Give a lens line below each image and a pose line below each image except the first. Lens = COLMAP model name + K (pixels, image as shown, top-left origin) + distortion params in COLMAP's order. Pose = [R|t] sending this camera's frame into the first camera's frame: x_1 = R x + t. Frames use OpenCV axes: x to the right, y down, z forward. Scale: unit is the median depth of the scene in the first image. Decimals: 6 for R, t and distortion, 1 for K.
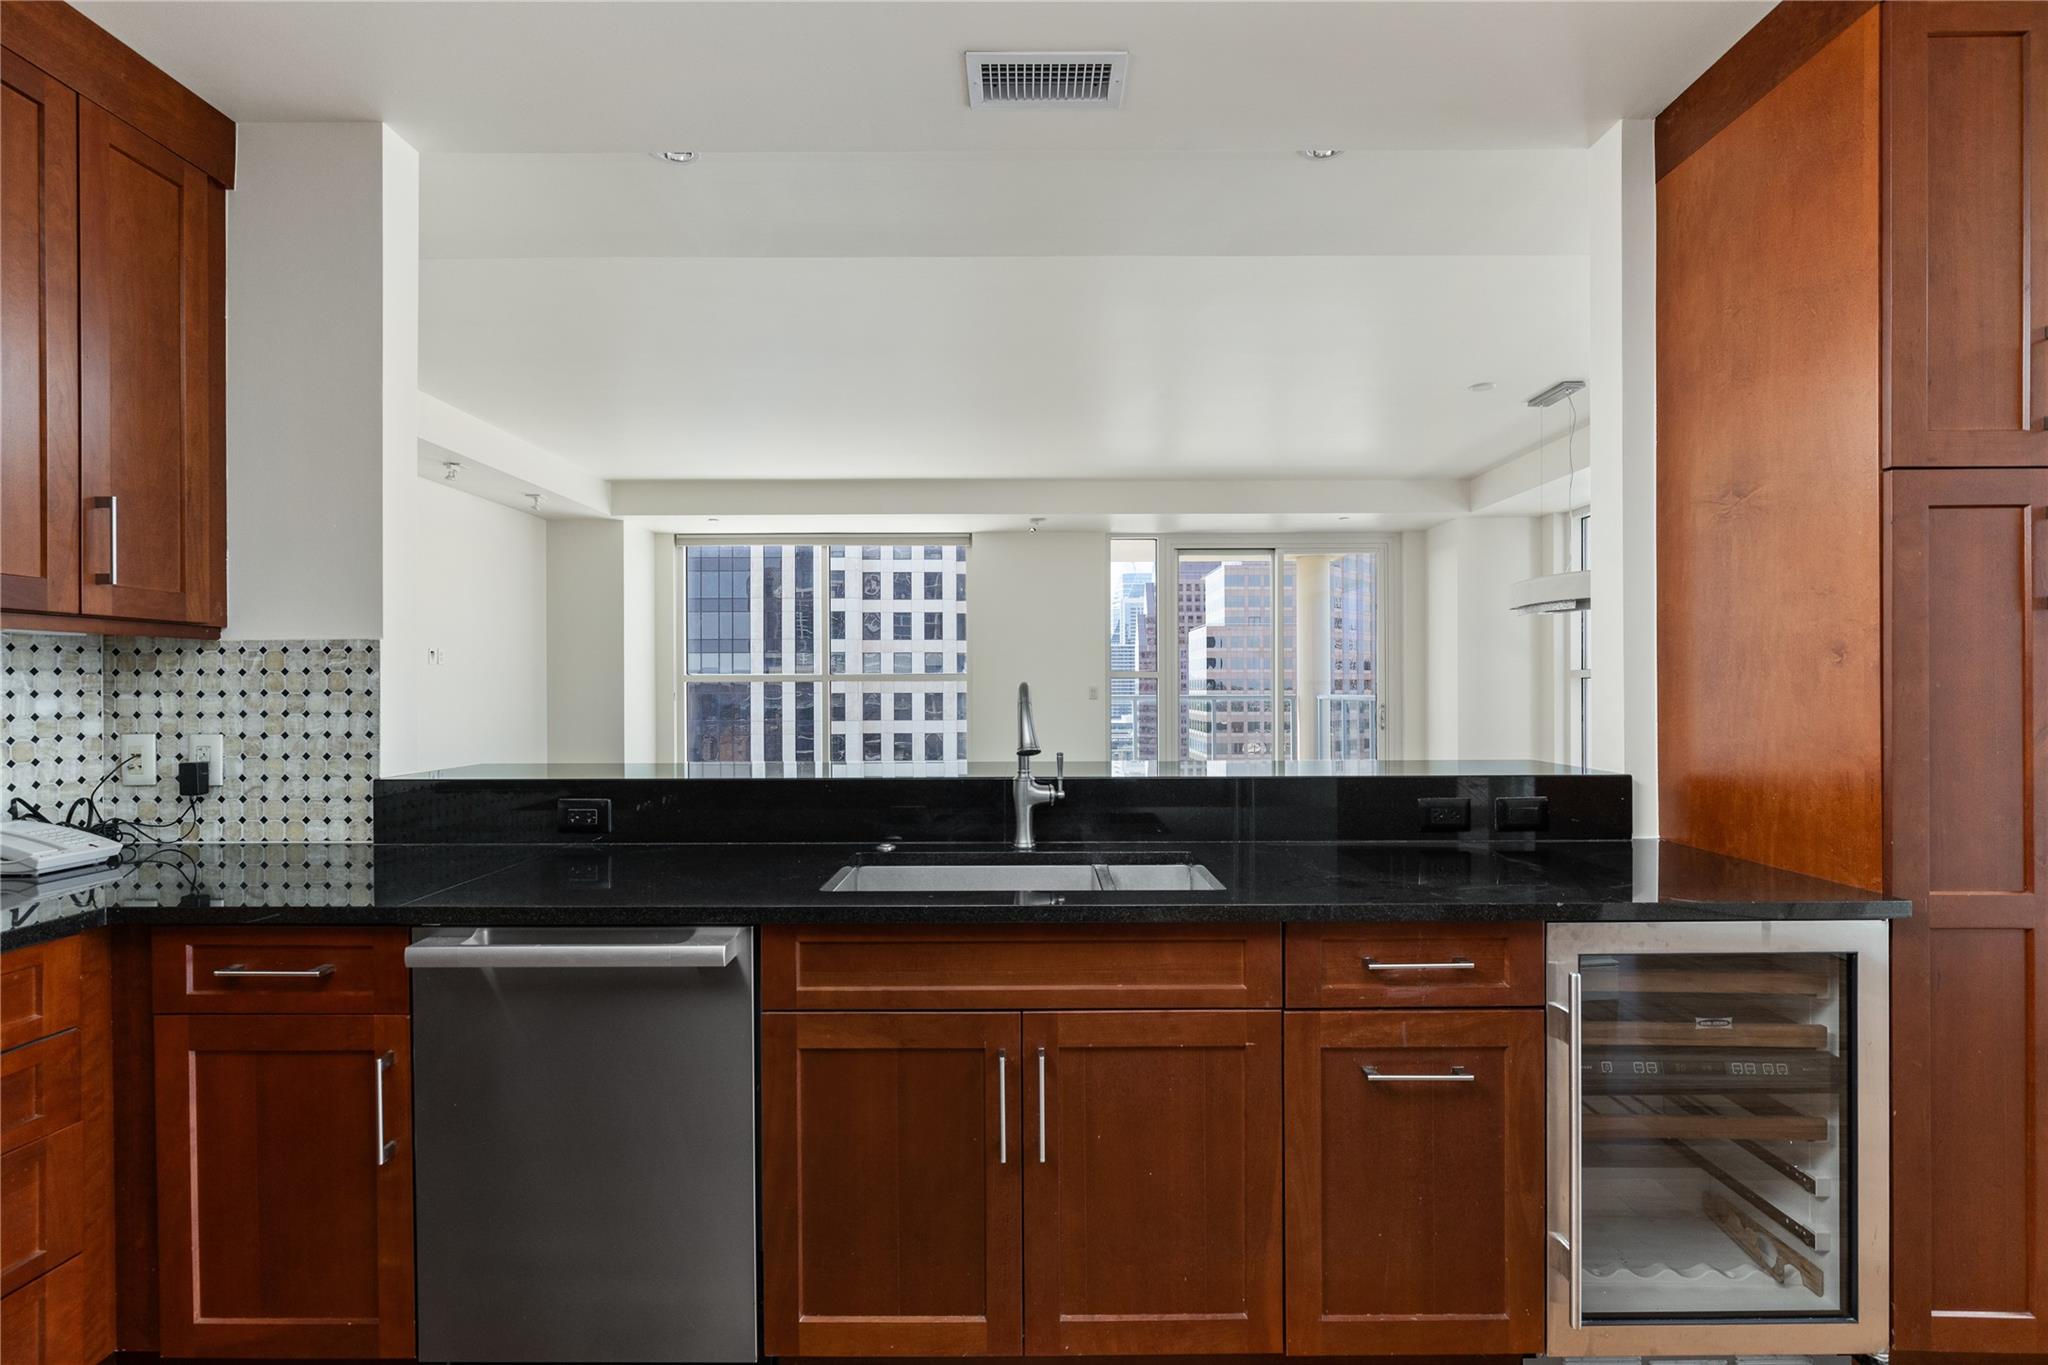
lens RADIAL K [[972.8, 0, 1024.0], [0, 972.8, 682.5], [0, 0, 1]] dist [-0.003478, -0.000768]
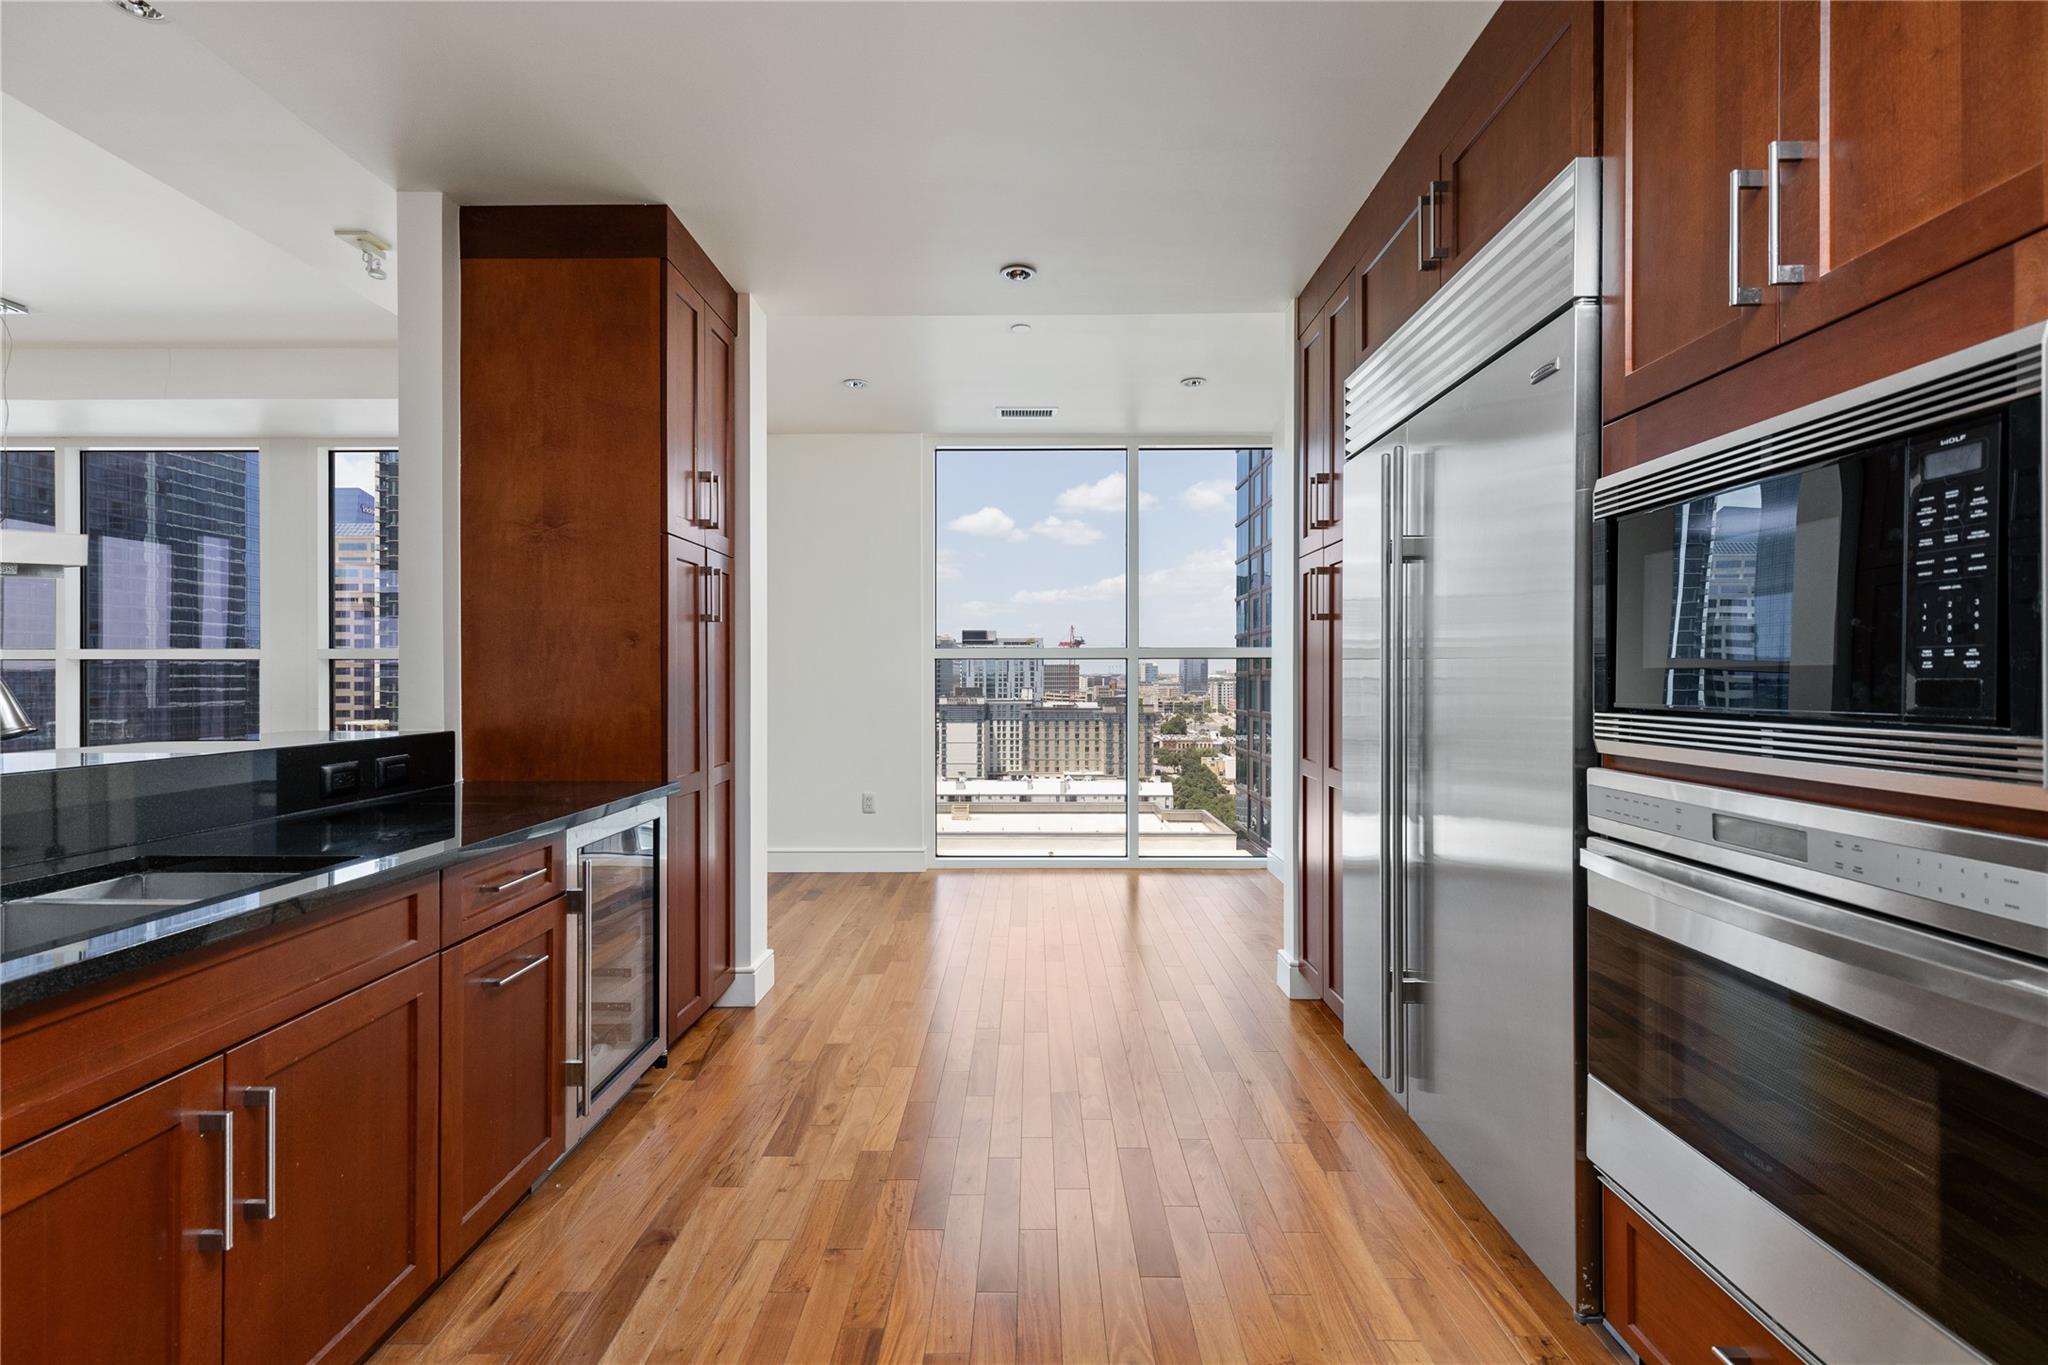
lens RADIAL K [[924.2, 0, 1031.5], [0, 924.2, 674.3], [0, 0, 1]] dist [0.002058, 0.000157]
pose [[0.001492, 0.006063, 0.999981, -0.637960], [-0.000556, 0.999981, -0.006062, 0.034548], [-0.999999, -0.000547, 0.001495, 0.303317]]
